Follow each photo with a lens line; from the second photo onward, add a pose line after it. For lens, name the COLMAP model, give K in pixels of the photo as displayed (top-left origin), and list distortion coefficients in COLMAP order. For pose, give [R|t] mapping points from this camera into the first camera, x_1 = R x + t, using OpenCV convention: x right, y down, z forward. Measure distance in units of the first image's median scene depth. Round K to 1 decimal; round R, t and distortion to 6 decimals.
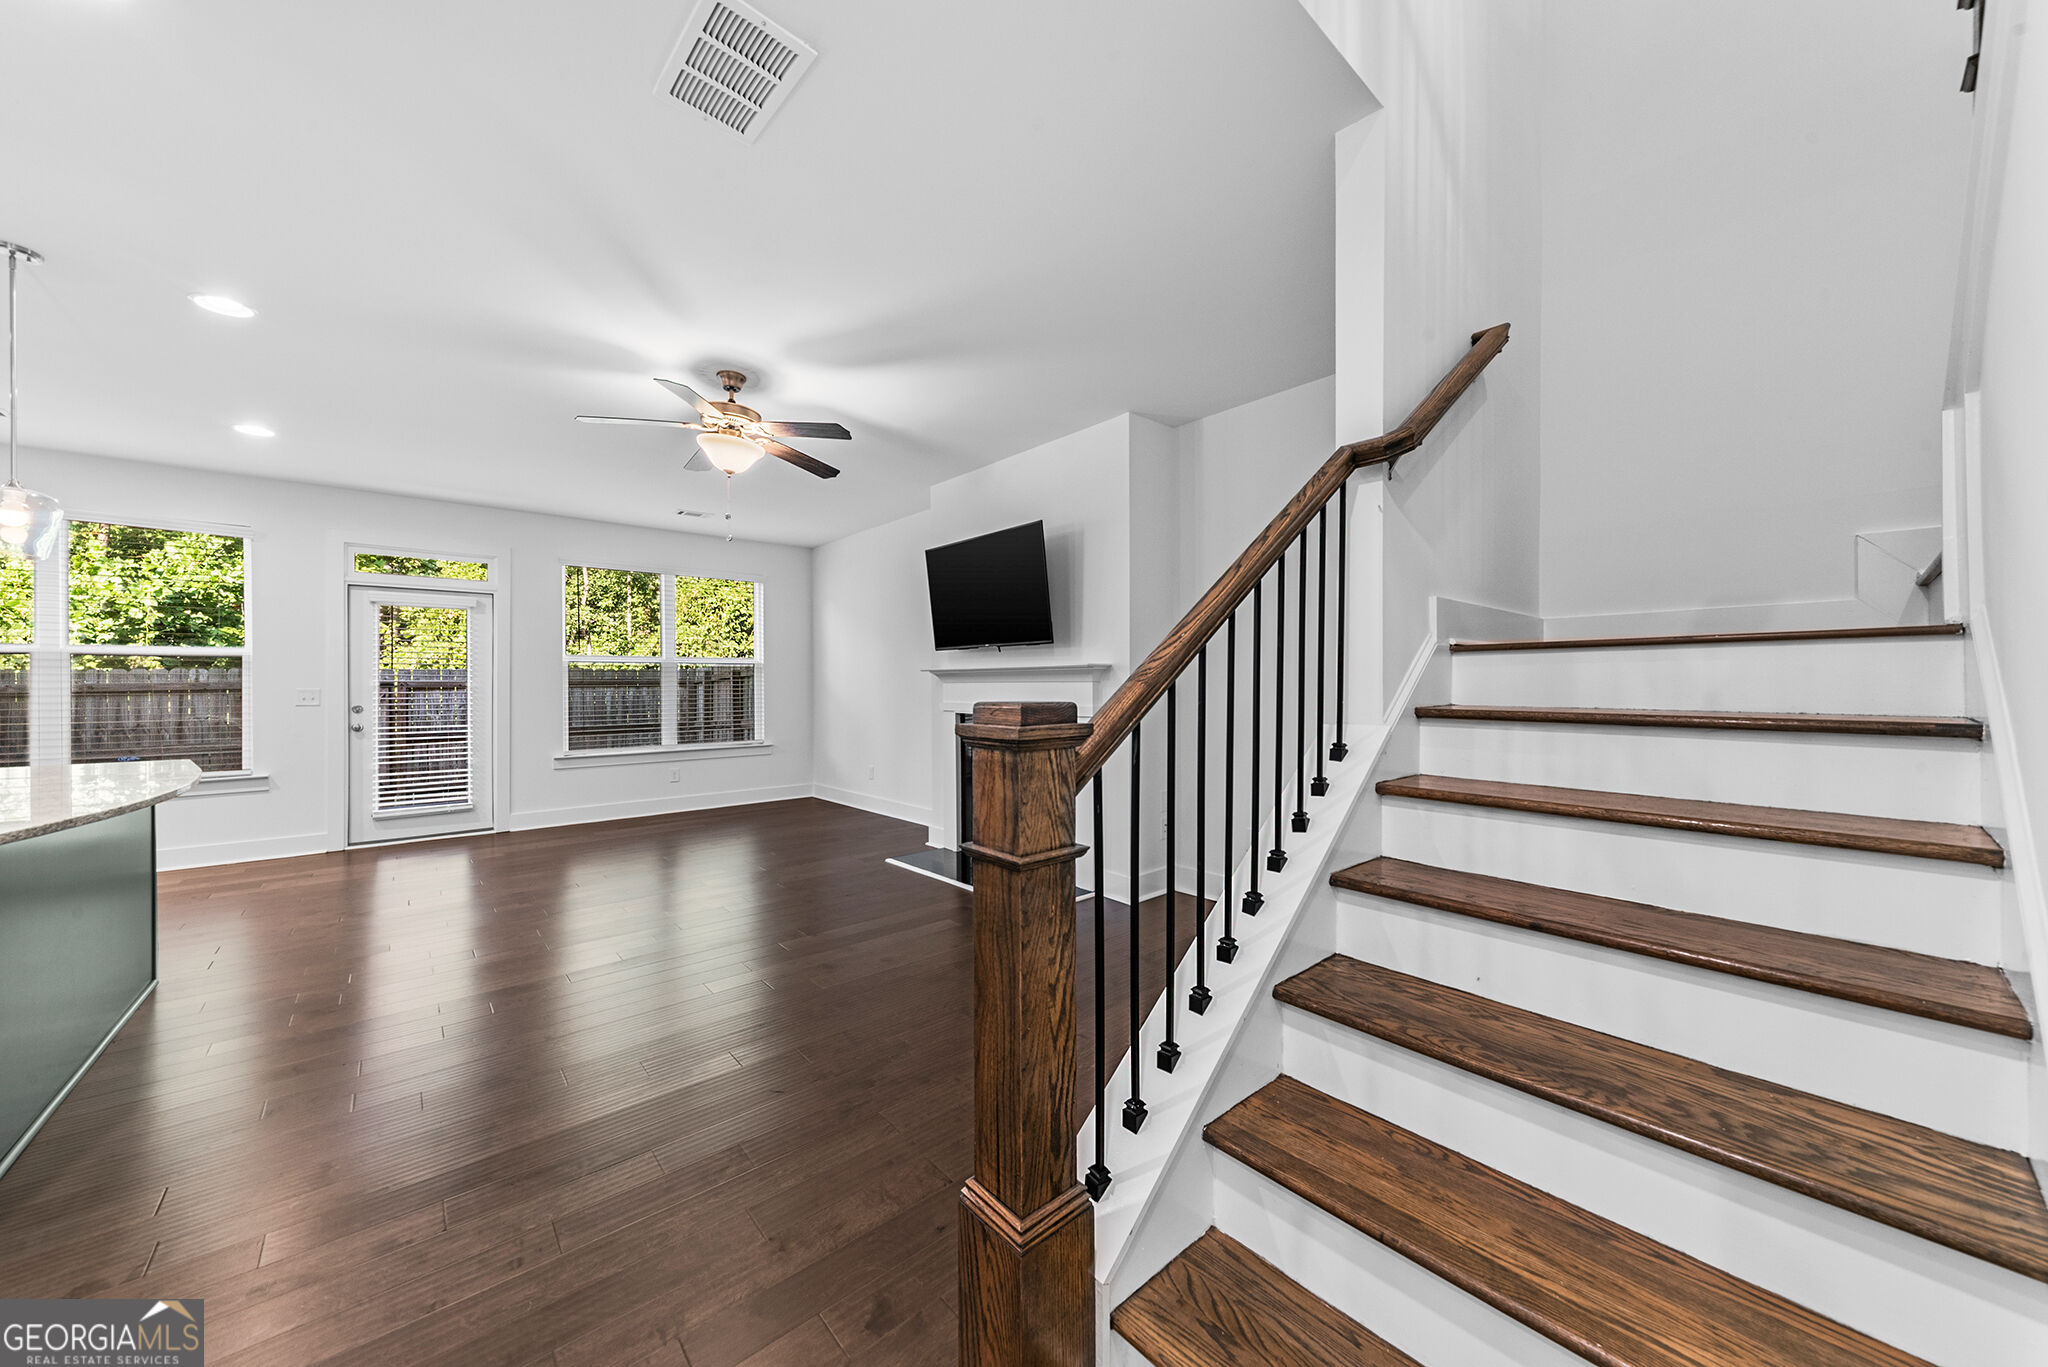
lens RADIAL K [[706.1, 0, 1030.3], [0, 706.1, 686.0], [0, 0, 1]] dist [0.000638, -0.000310]
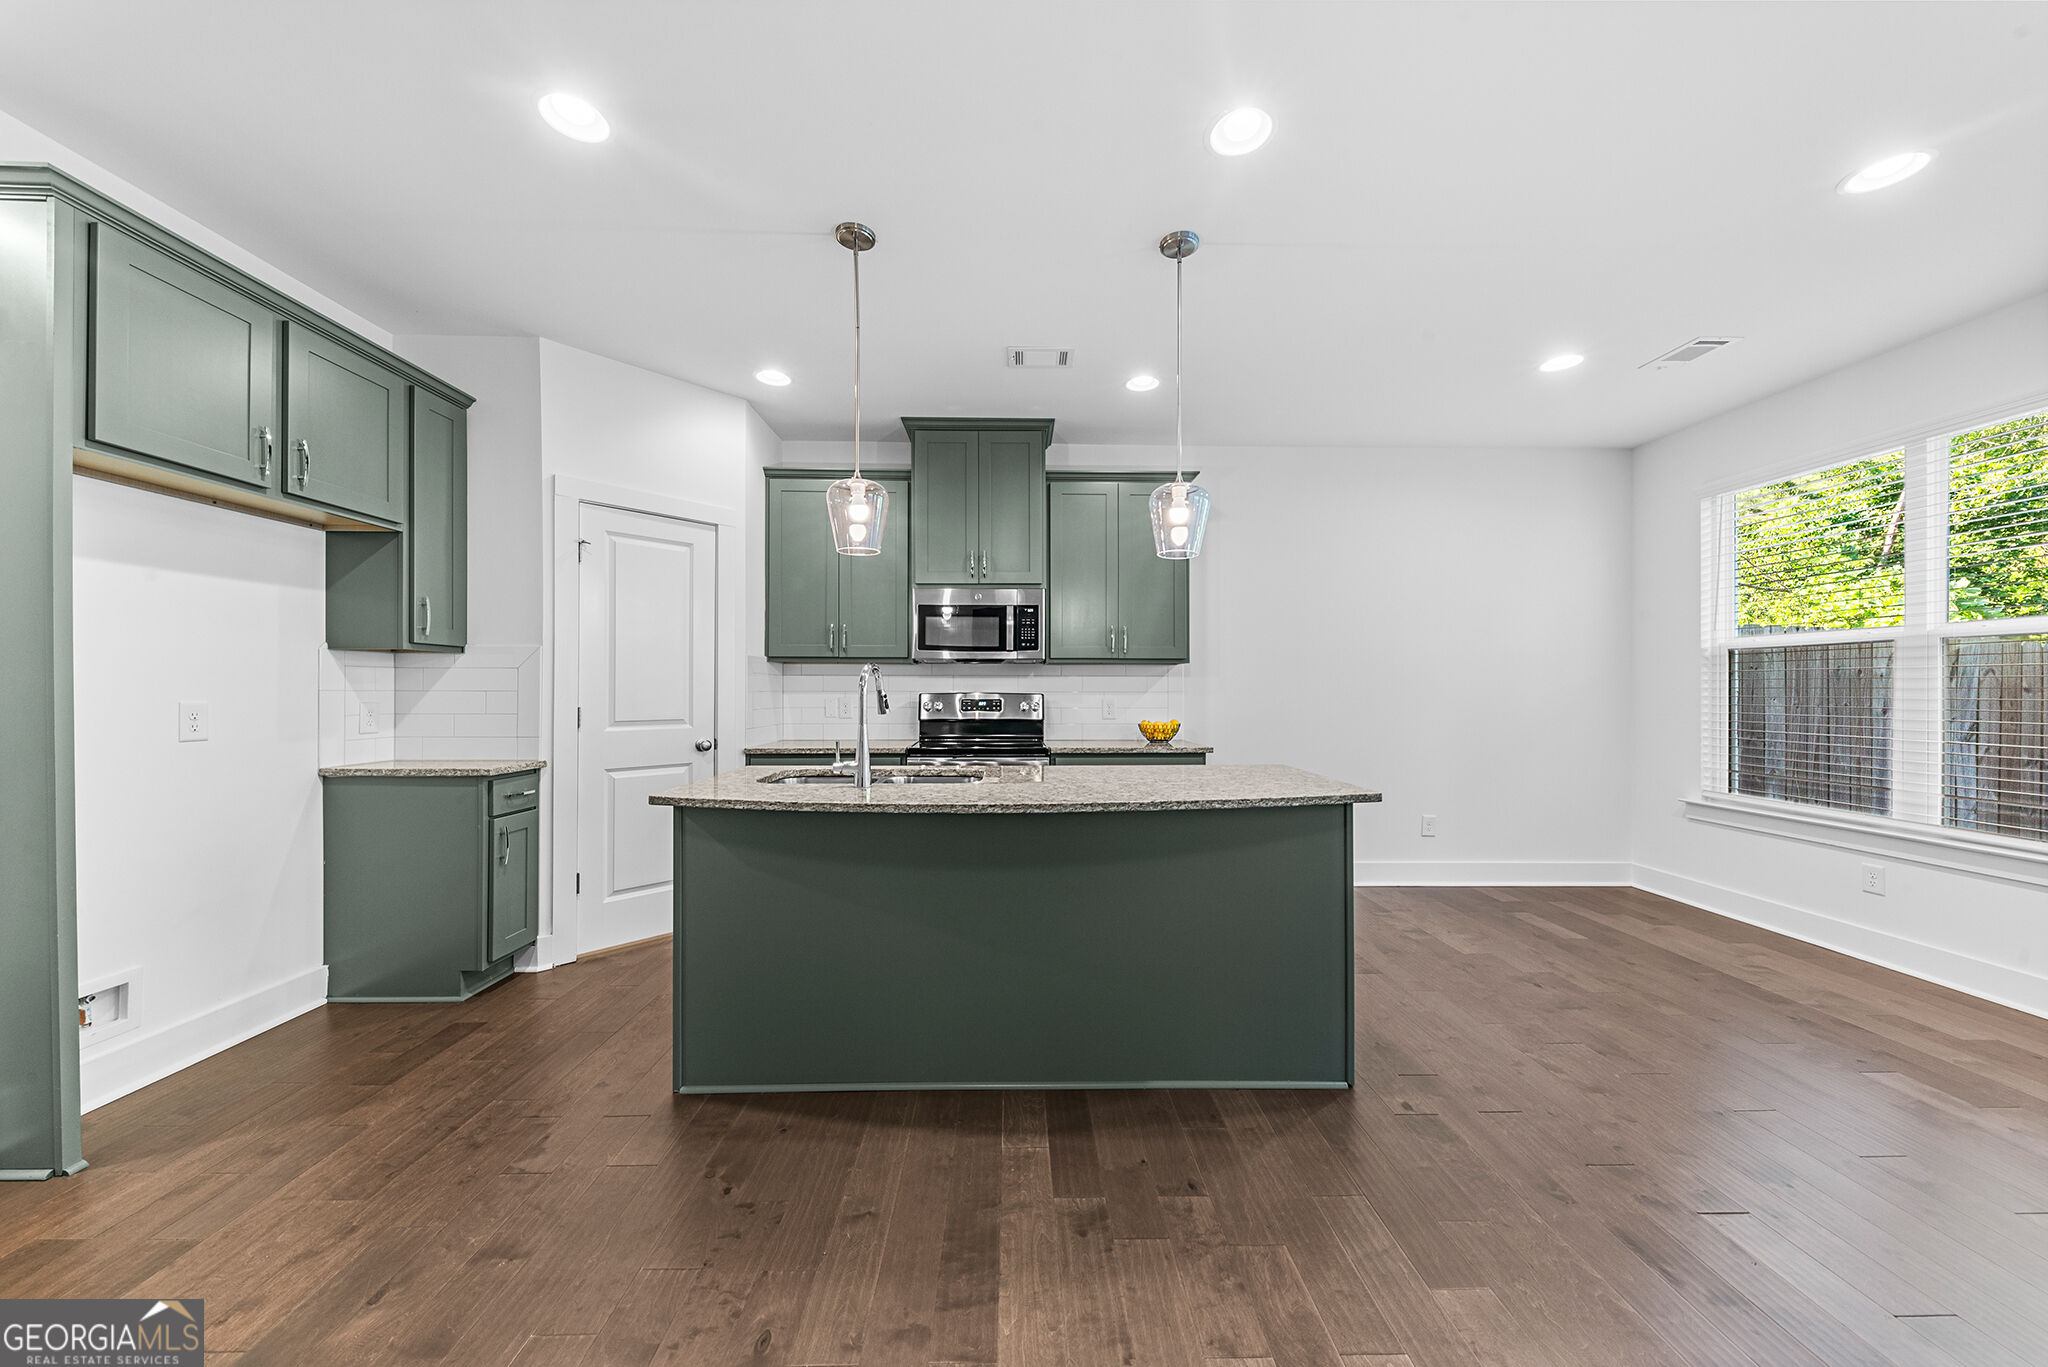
lens RADIAL K [[706.1, 0, 1030.3], [0, 706.1, 686.0], [0, 0, 1]] dist [0.000638, -0.000310]
pose [[-0.652381, 0.000084, -0.757891, -0.254936], [-0.000205, 1.000000, 0.000288, -0.000275], [0.757891, 0.000343, -0.652381, 0.676651]]
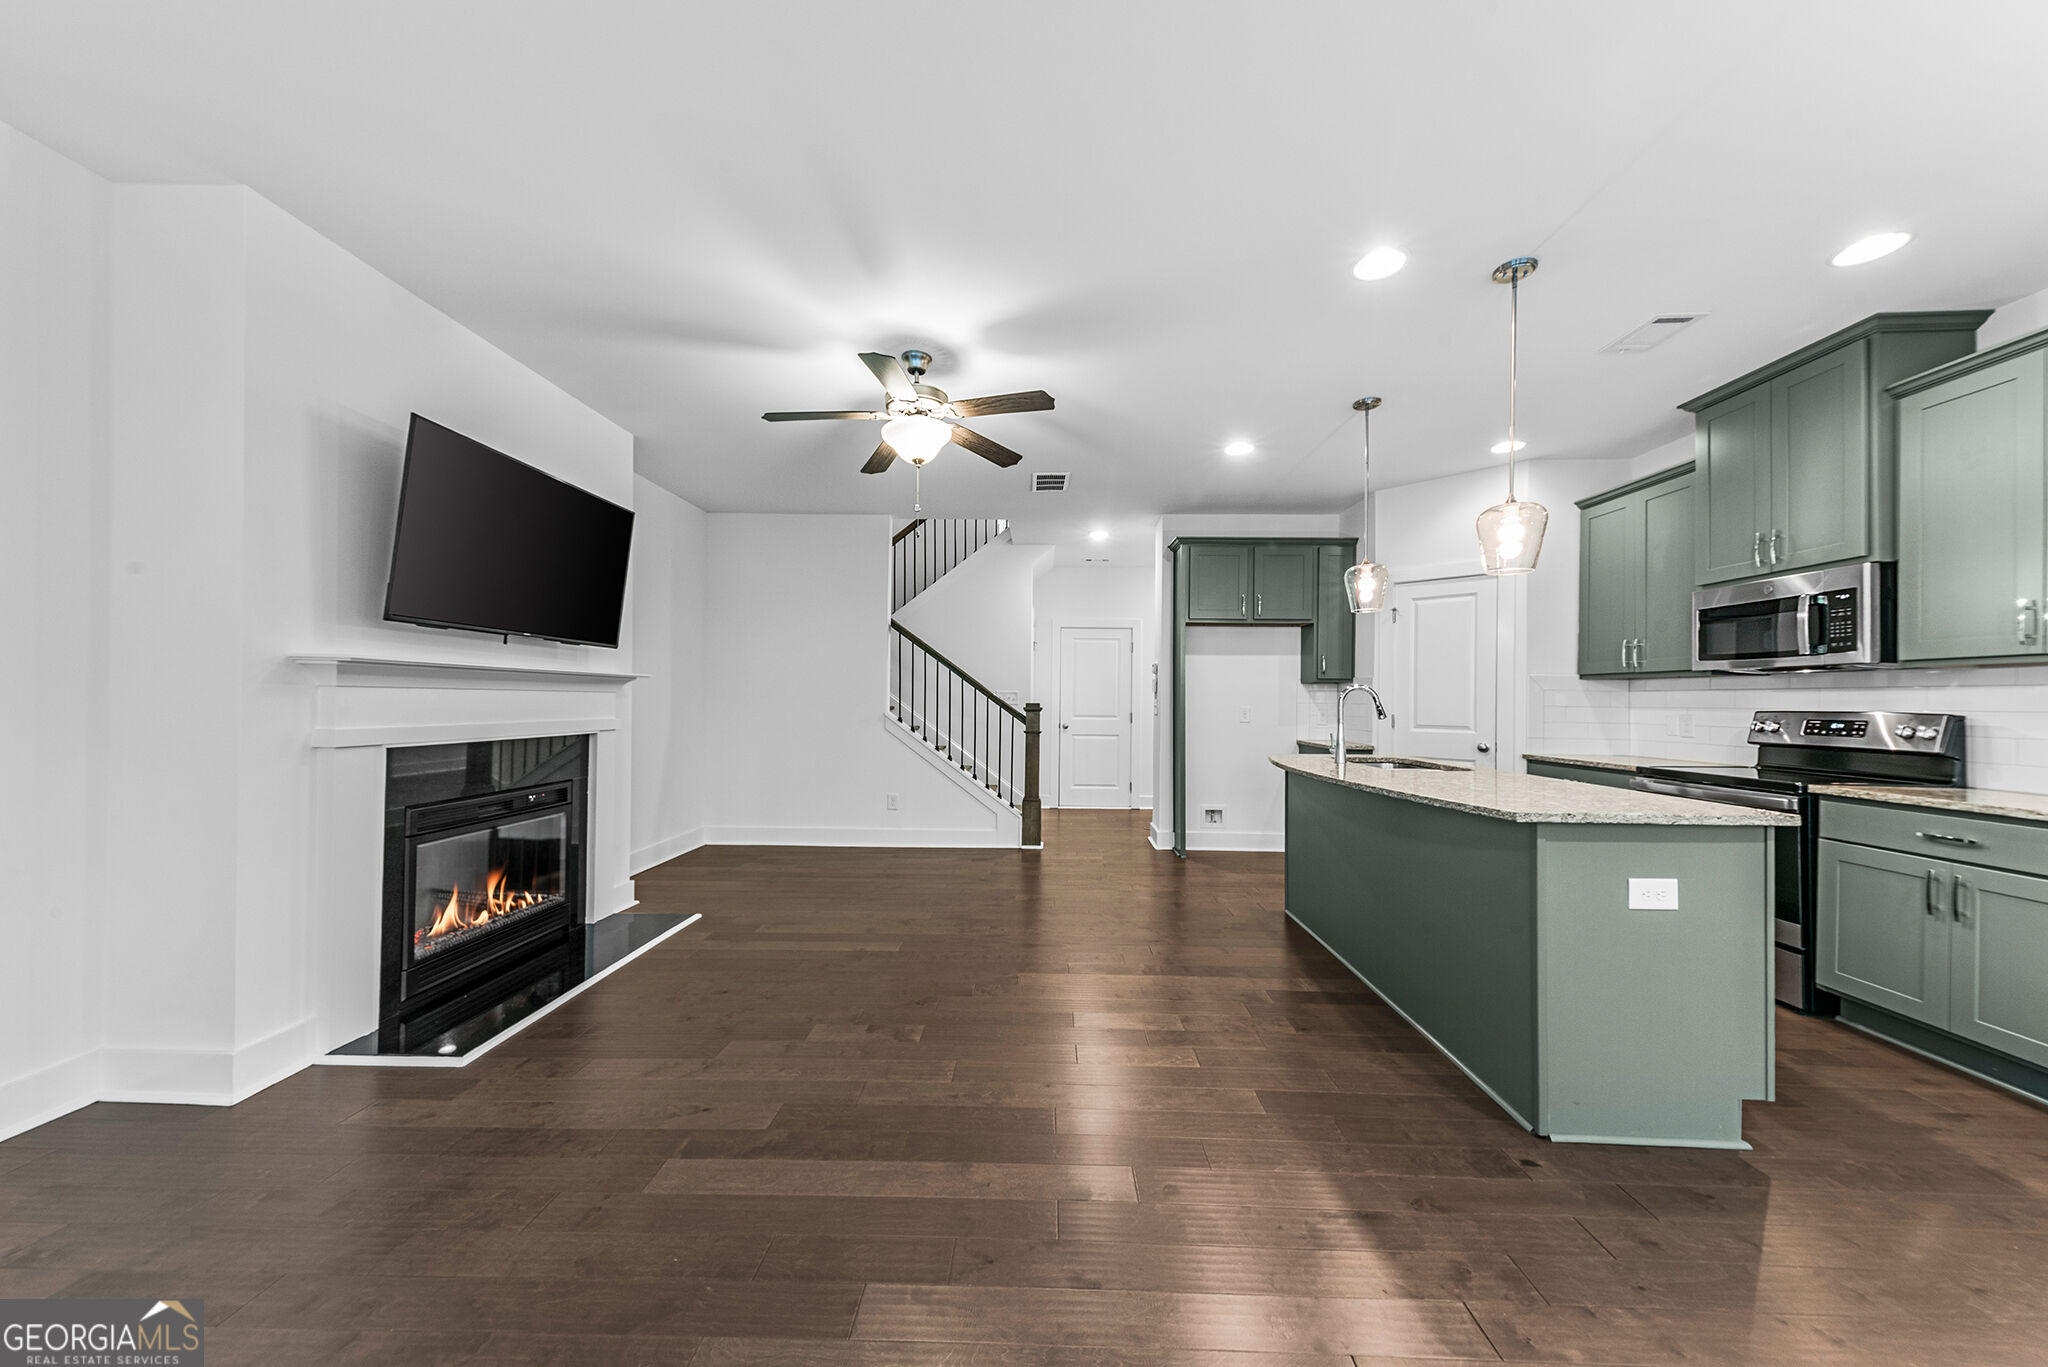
lens RADIAL K [[694.7, 0, 1028.5], [0, 694.7, 701.1], [0, 0, 1]] dist [0.016049, -0.003135]
pose [[-0.725131, -0.002656, 0.688606, -0.745668], [-0.004859, 0.999987, -0.001260, 0.003124], [-0.688594, -0.004260, -0.725134, 1.006833]]
